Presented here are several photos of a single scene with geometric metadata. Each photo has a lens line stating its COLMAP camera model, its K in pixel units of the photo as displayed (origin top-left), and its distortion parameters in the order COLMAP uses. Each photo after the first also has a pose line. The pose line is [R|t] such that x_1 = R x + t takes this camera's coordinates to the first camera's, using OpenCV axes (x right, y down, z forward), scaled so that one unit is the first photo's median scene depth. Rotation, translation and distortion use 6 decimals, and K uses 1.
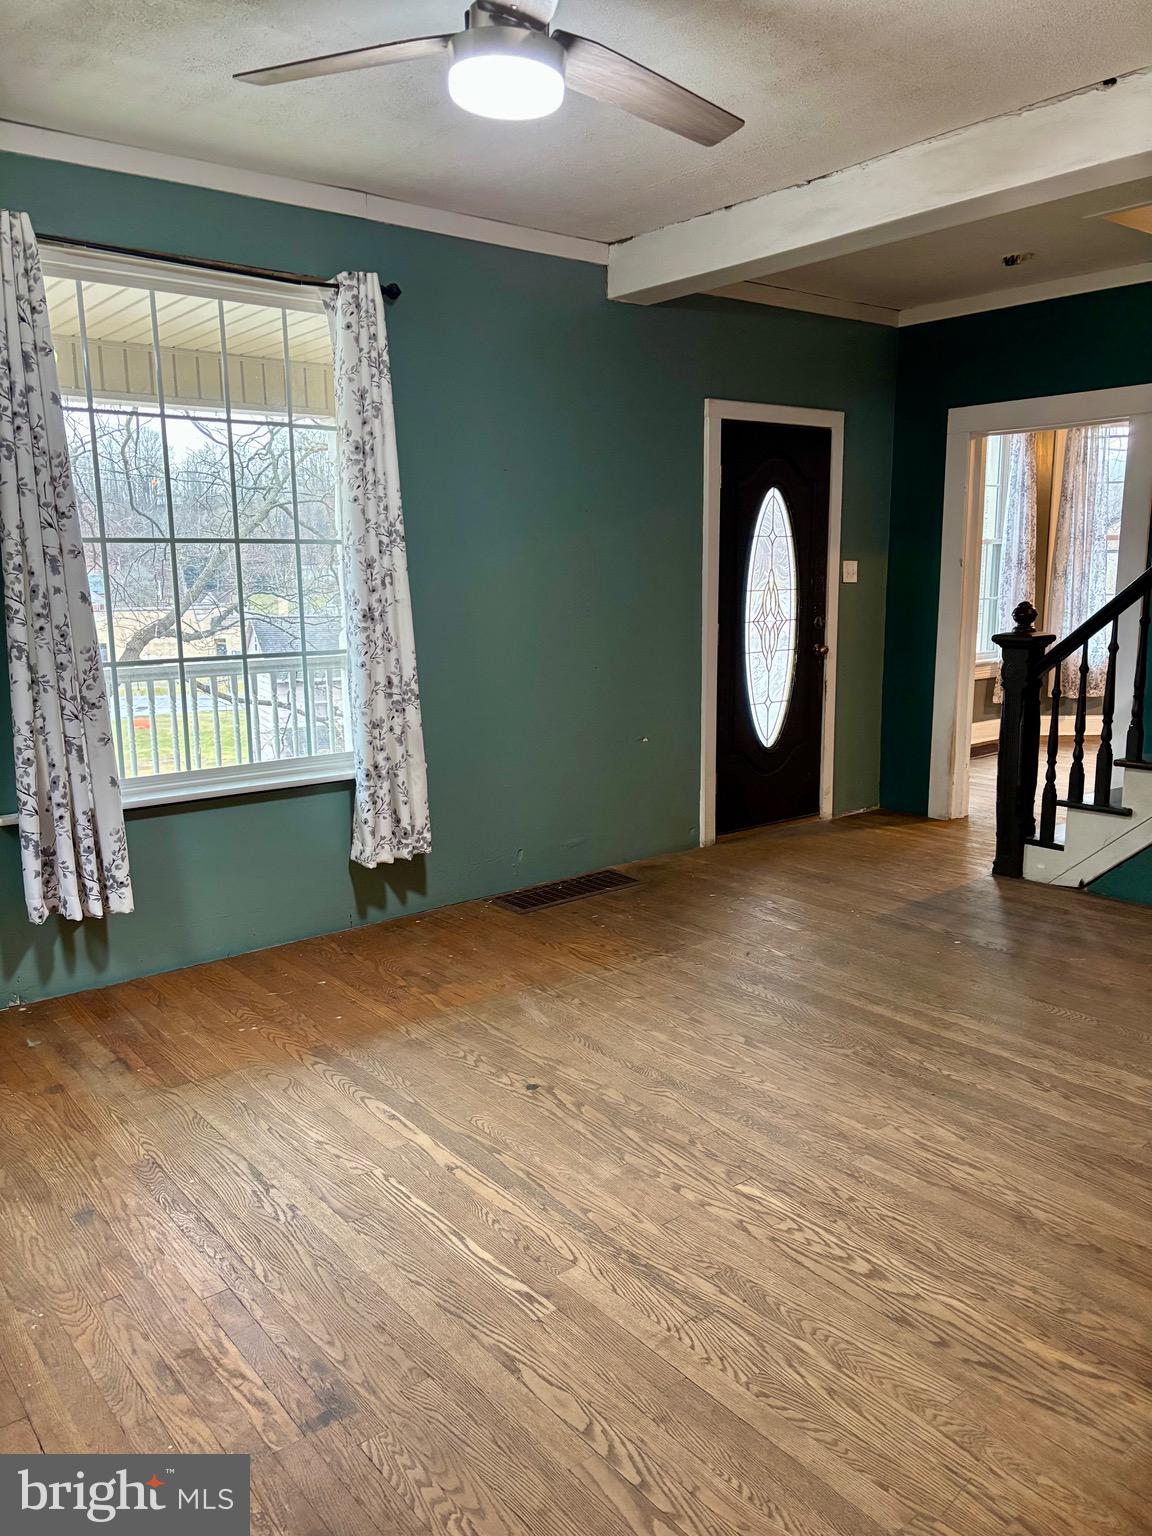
lens RADIAL K [[1162.1, 0, 579.8], [0, 1162.1, 767.9], [0, 0, 1]] dist [0.054320, -0.051549]
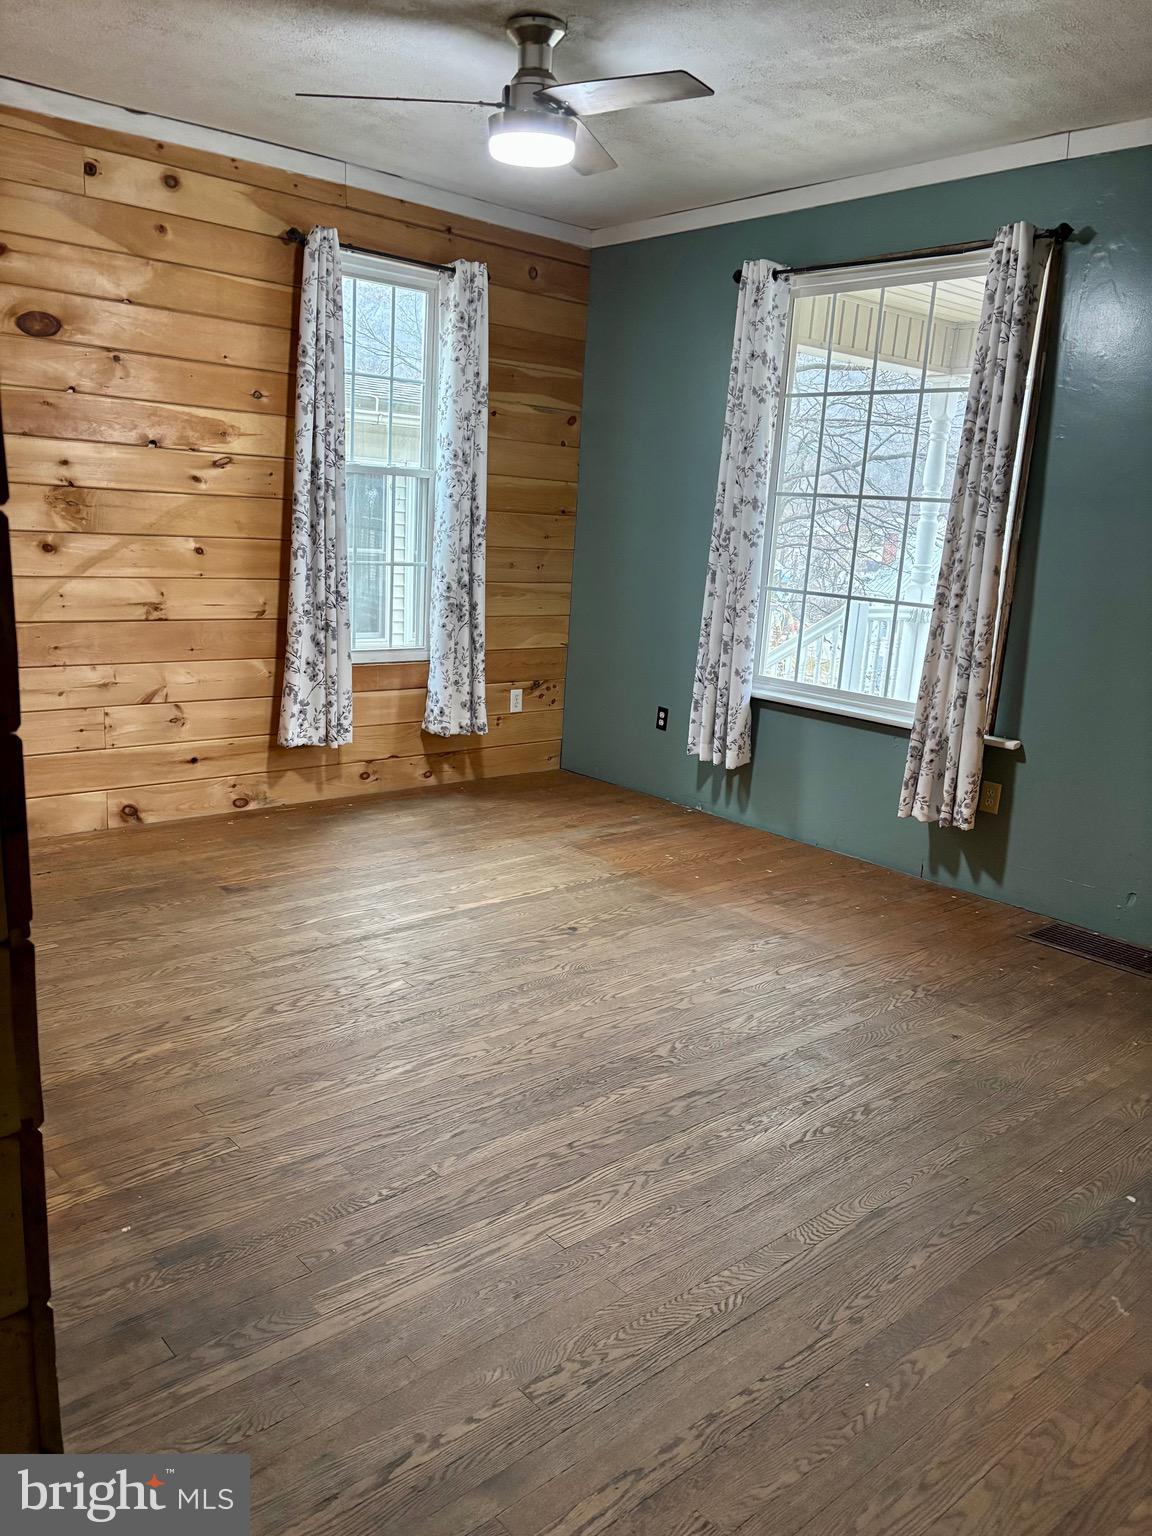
lens RADIAL K [[1162.1, 0, 576.3], [0, 1162.1, 774.4], [0, 0, 1]] dist [0.054320, -0.051549]
pose [[0.045066, 0.242855, -0.969015, 1.123467], [-0.229493, 0.946575, 0.226558, -0.166185], [0.972266, 0.212172, 0.098392, 0.843990]]
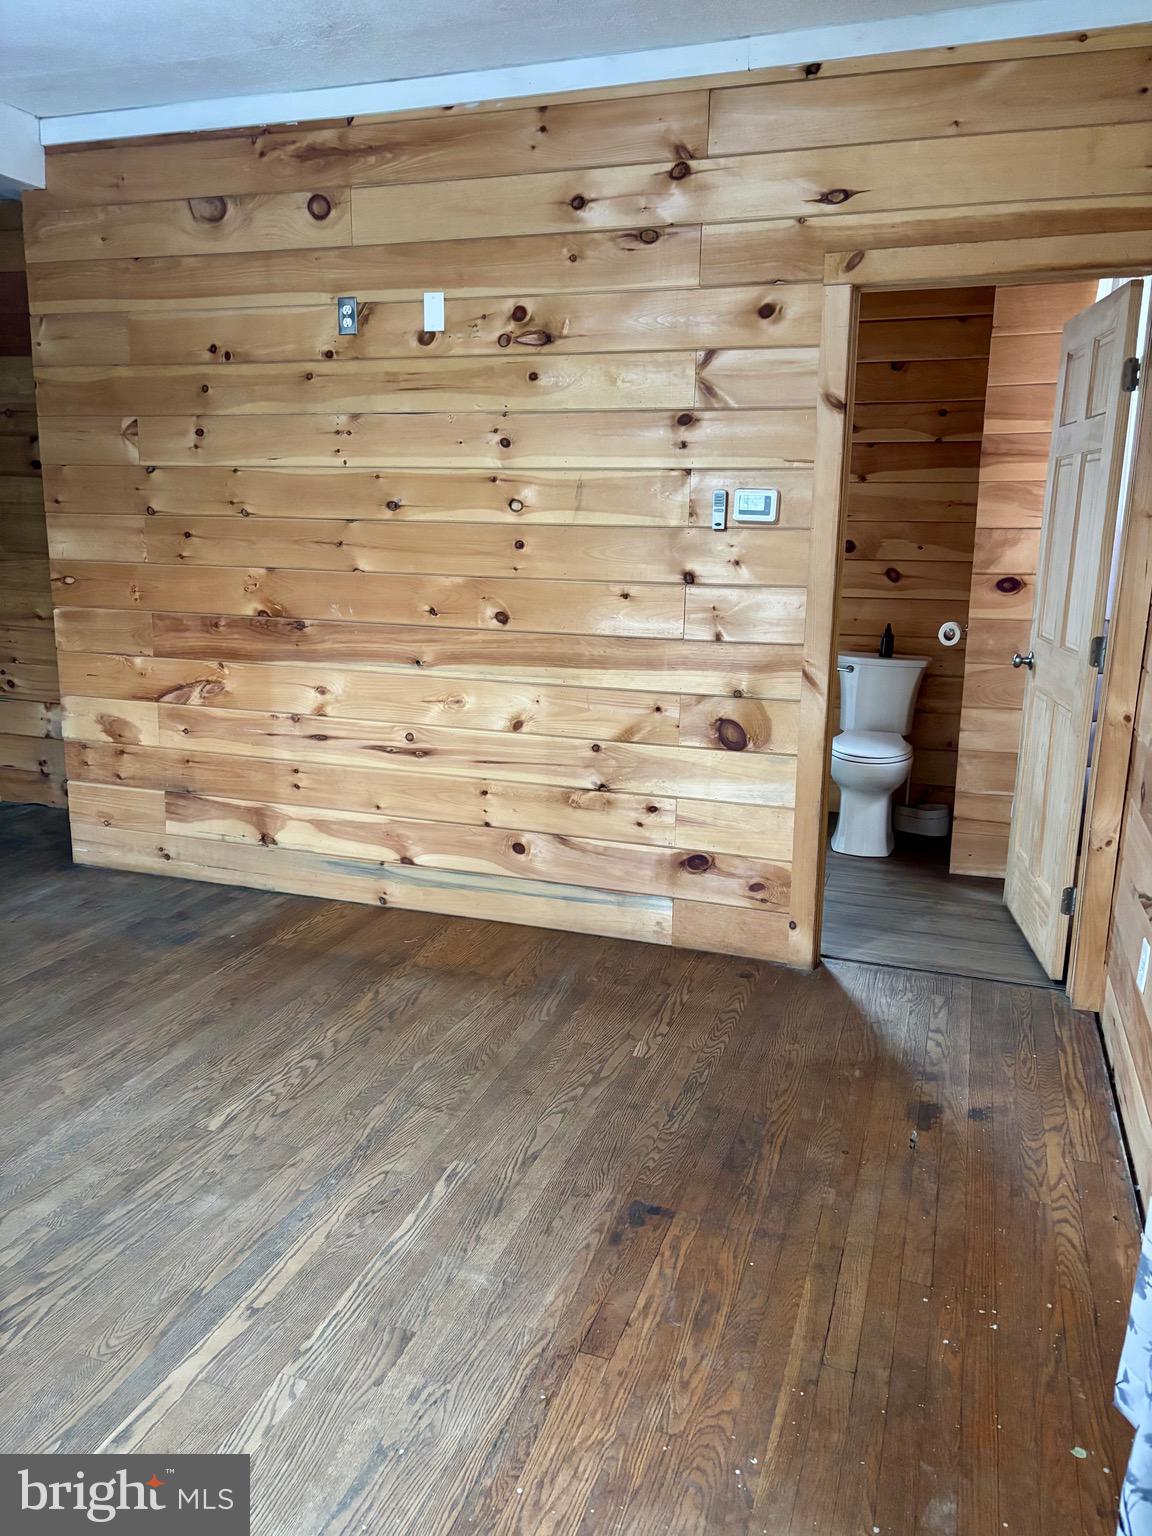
lens RADIAL K [[1162.1, 0, 582.9], [0, 1162.1, 769.9], [0, 0, 1]] dist [0.054320, -0.051549]
pose [[-0.540858, -0.175928, 0.822510, -0.688901], [0.136470, 0.946570, 0.292201, -0.161758], [-0.829969, 0.270287, -0.487951, 0.955325]]
